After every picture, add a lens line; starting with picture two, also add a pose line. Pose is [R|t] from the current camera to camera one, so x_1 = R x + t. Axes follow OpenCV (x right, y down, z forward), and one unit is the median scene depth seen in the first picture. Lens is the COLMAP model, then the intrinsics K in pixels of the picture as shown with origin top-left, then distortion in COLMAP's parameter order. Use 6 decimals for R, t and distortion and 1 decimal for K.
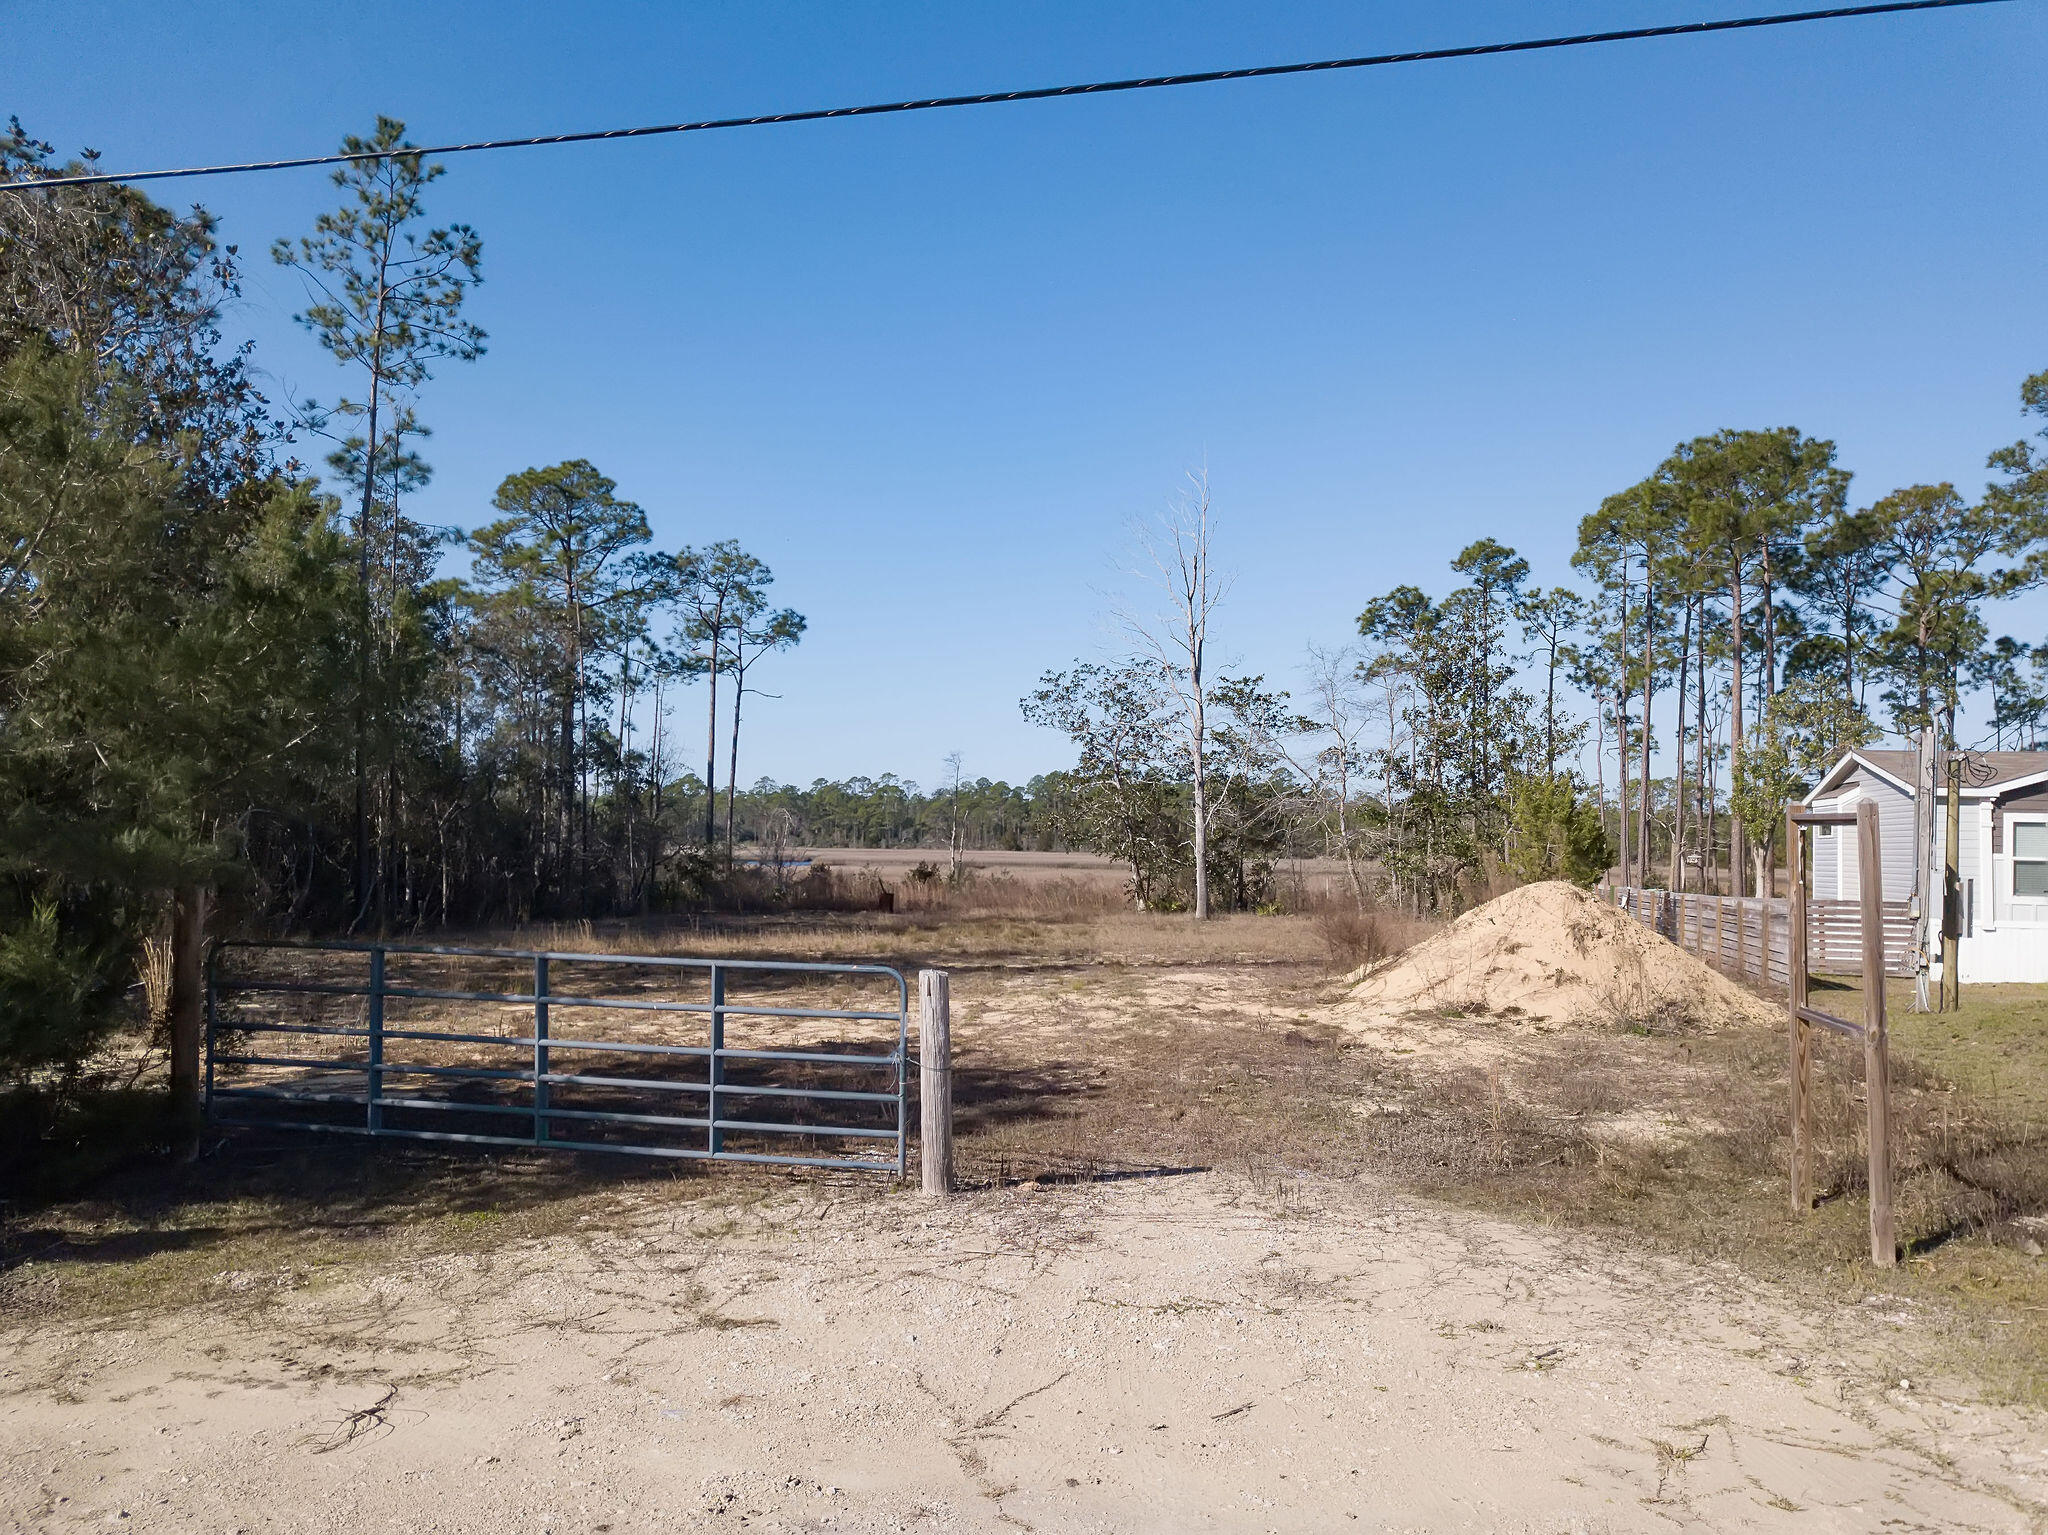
lens RADIAL K [[1553.4, 0, 1030.5], [0, 1553.4, 763.4], [0, 0, 1]] dist [0.021714, -0.002146]
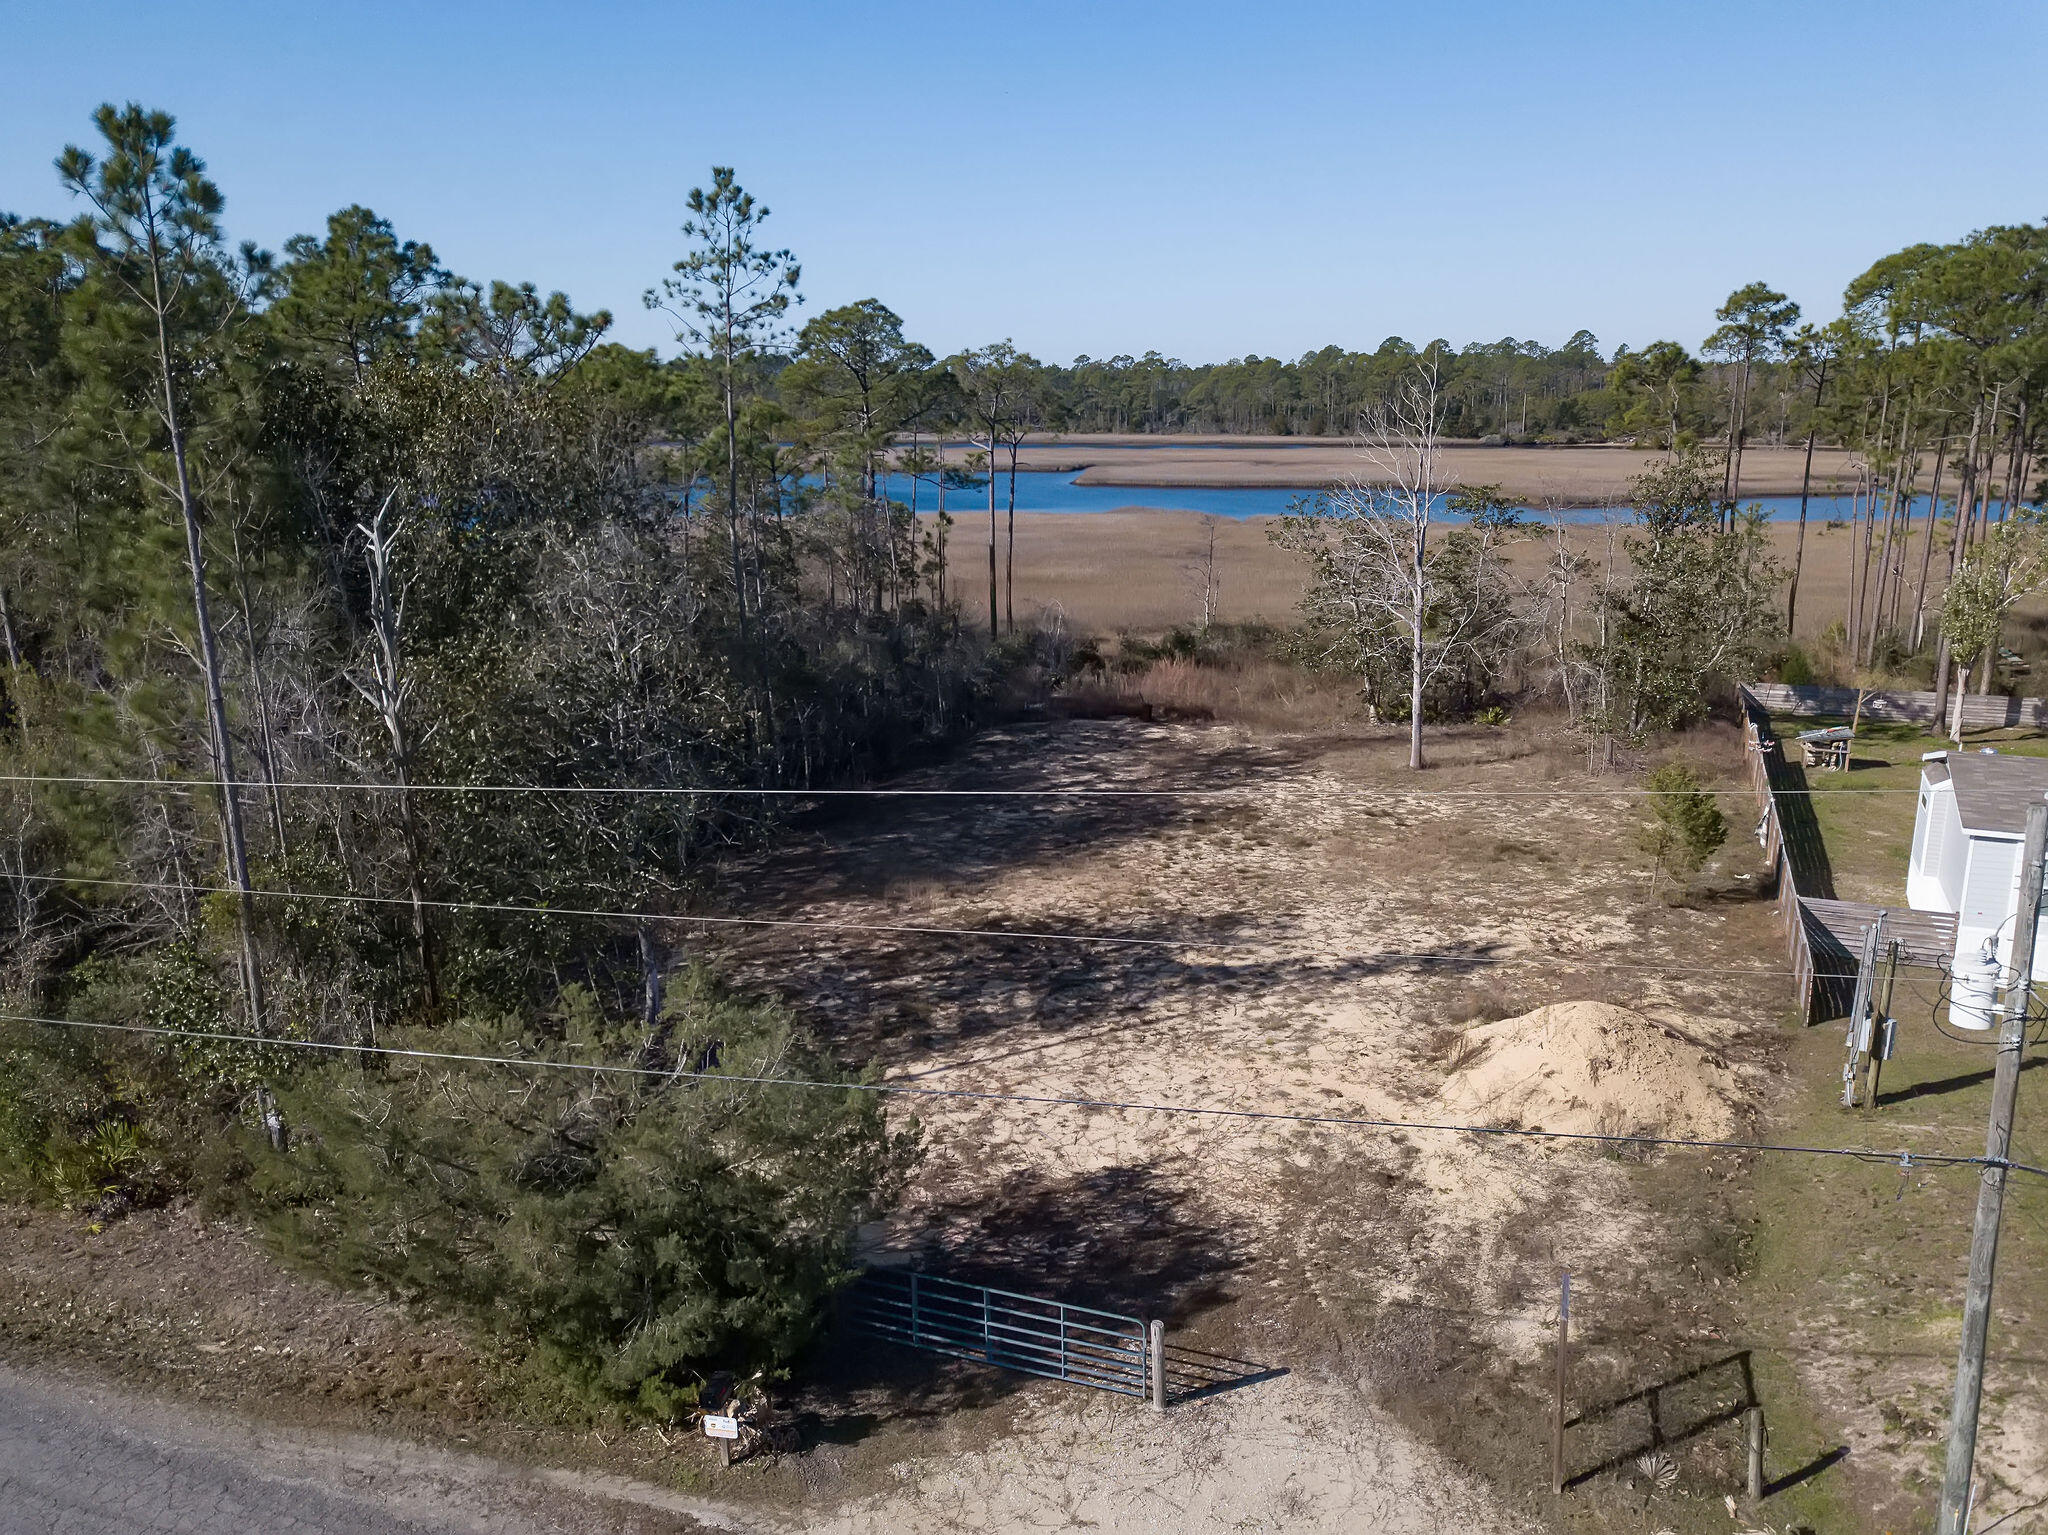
lens RADIAL K [[1601.1, 0, 1038.8], [0, 1601.1, 766.0], [0, 0, 1]] dist [0.013599, -0.012054]
pose [[0.986893, 0.016719, -0.160508, 0.030399], [0.028613, 0.960730, 0.276005, -0.305508], [0.158819, -0.276981, 0.947659, -0.241773]]
